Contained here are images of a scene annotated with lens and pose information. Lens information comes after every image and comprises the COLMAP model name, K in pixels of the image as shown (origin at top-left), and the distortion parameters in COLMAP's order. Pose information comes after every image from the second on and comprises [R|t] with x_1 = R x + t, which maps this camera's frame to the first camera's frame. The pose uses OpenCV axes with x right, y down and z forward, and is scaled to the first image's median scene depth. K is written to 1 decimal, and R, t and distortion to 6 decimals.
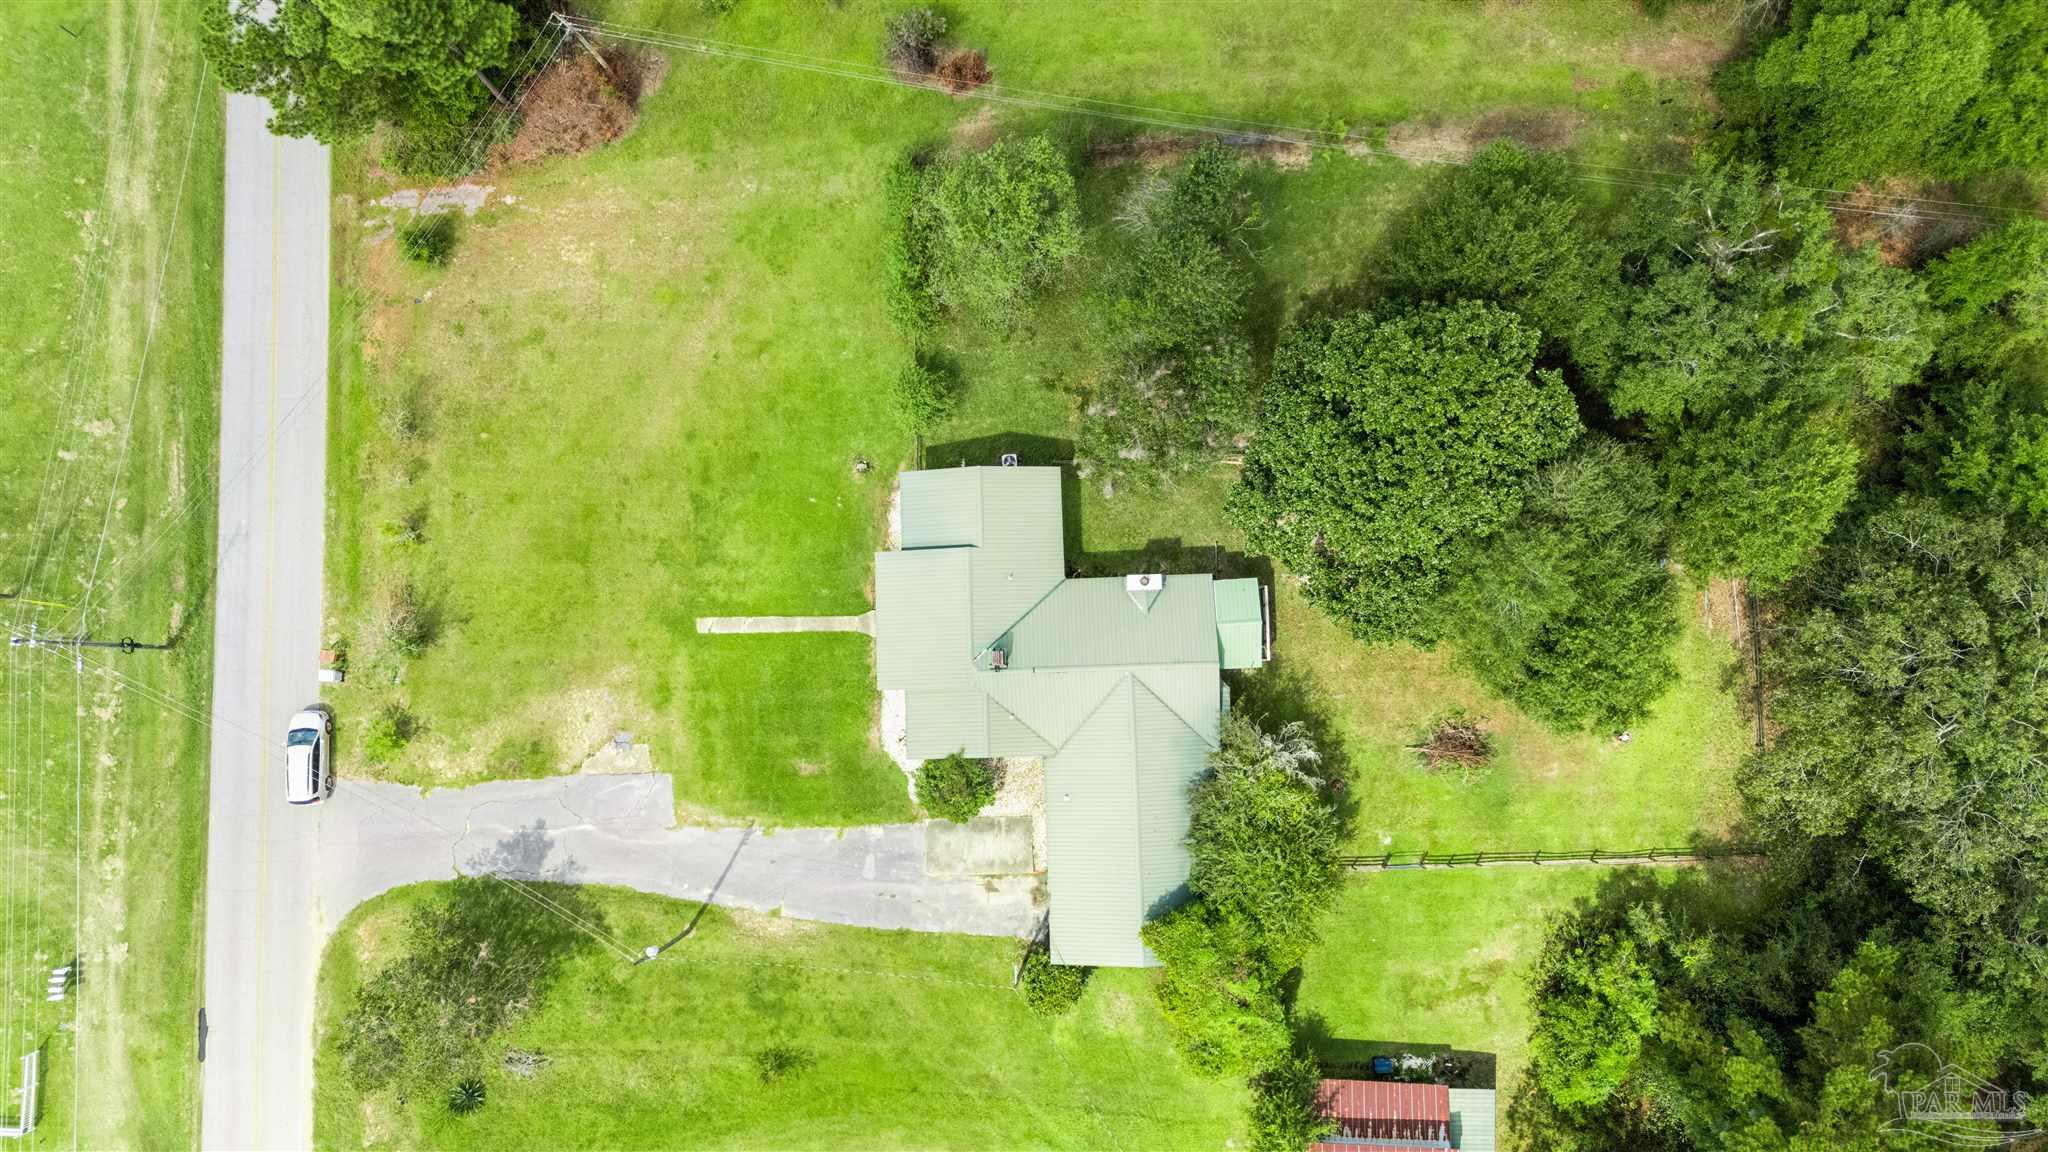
lens RADIAL K [[1484.4, 0, 1031.8], [0, 1484.4, 578.8], [0, 0, 1]] dist [0.057441, -0.051587]
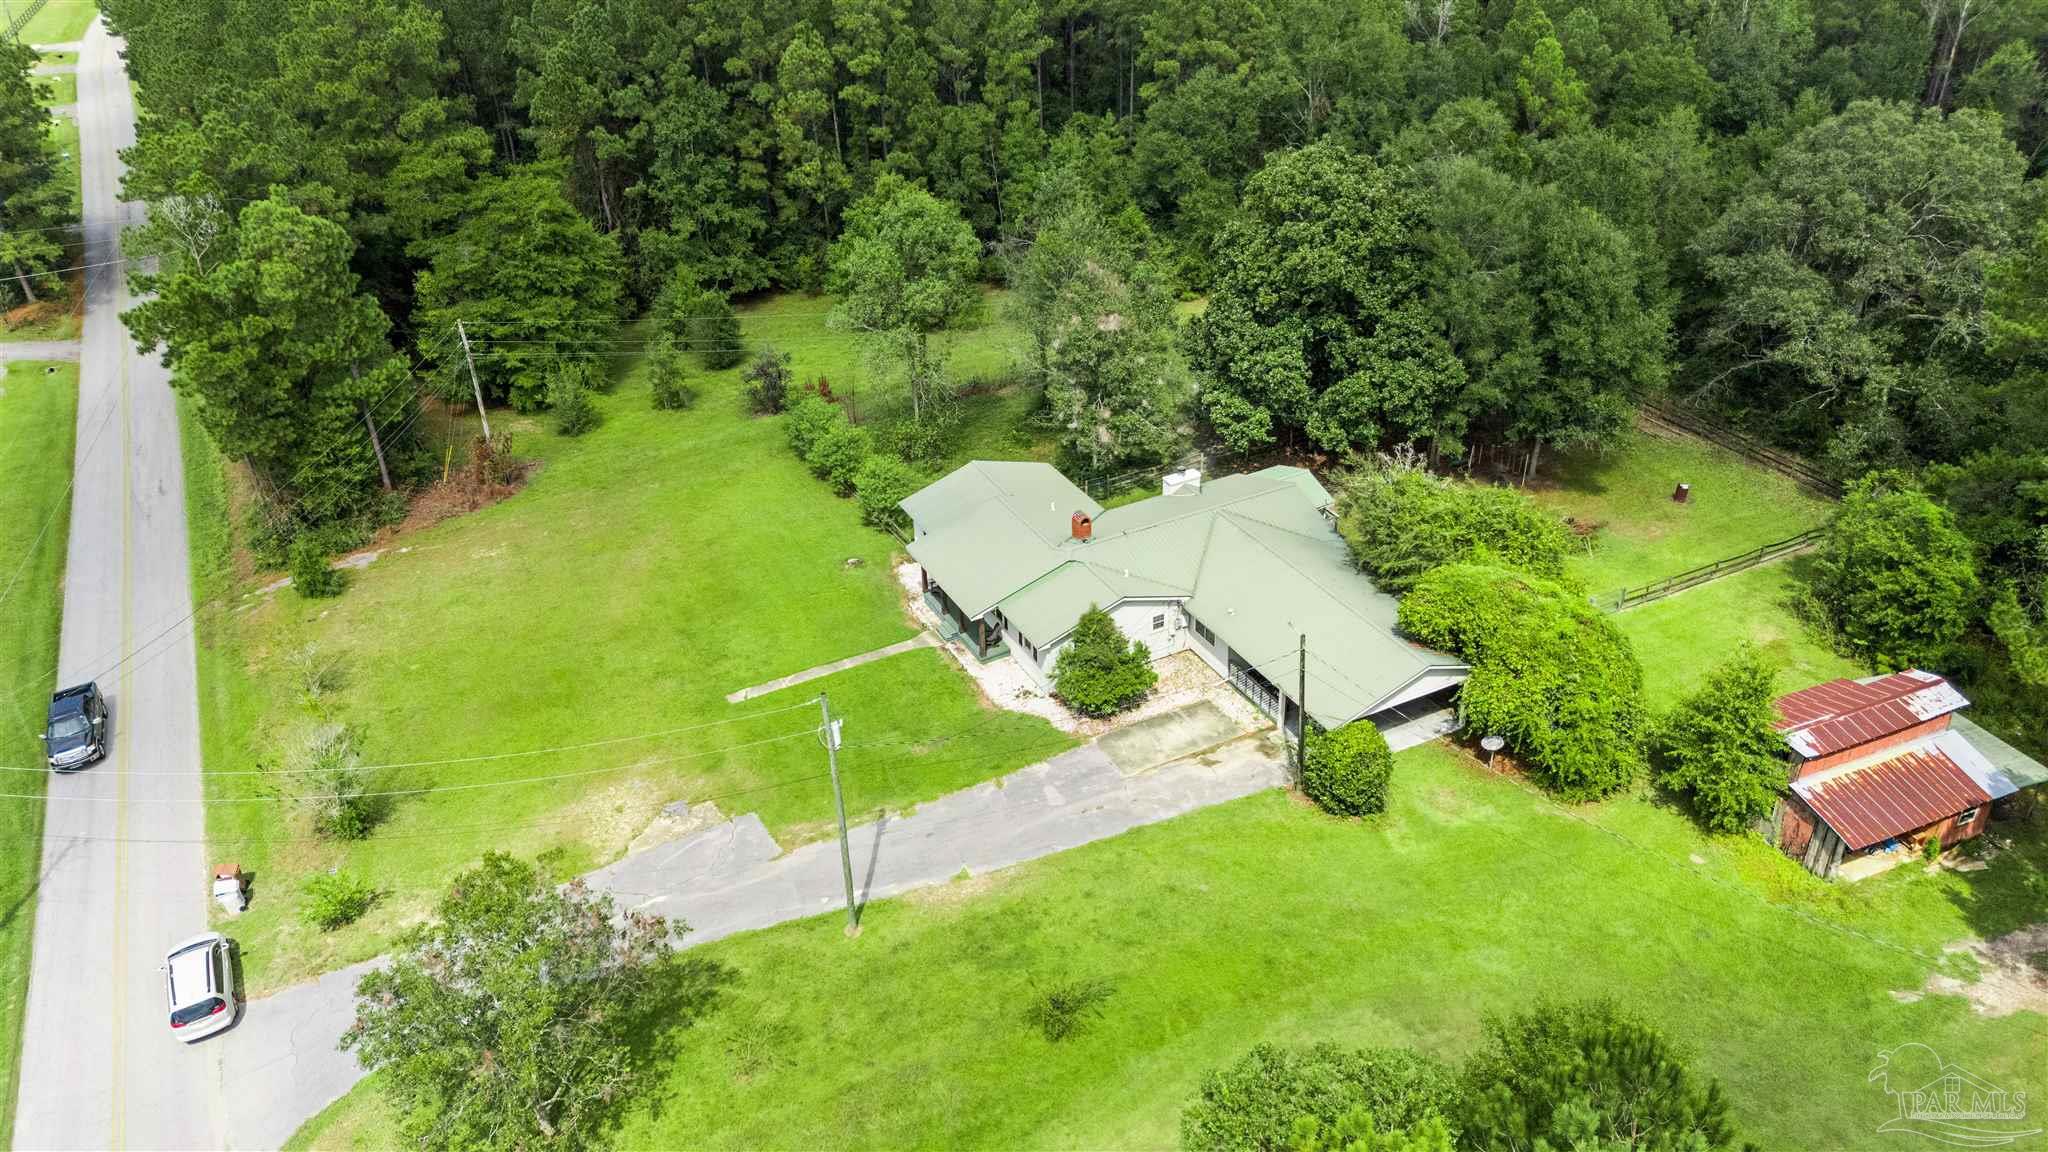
lens RADIAL K [[1484.4, 0, 1031.8], [0, 1484.4, 578.8], [0, 0, 1]] dist [0.057441, -0.051587]
pose [[0.901555, -0.235517, 0.362946, -0.355264], [0.432371, 0.521296, -0.735735, 0.664349], [-0.015924, 0.820233, 0.571808, 0.483415]]
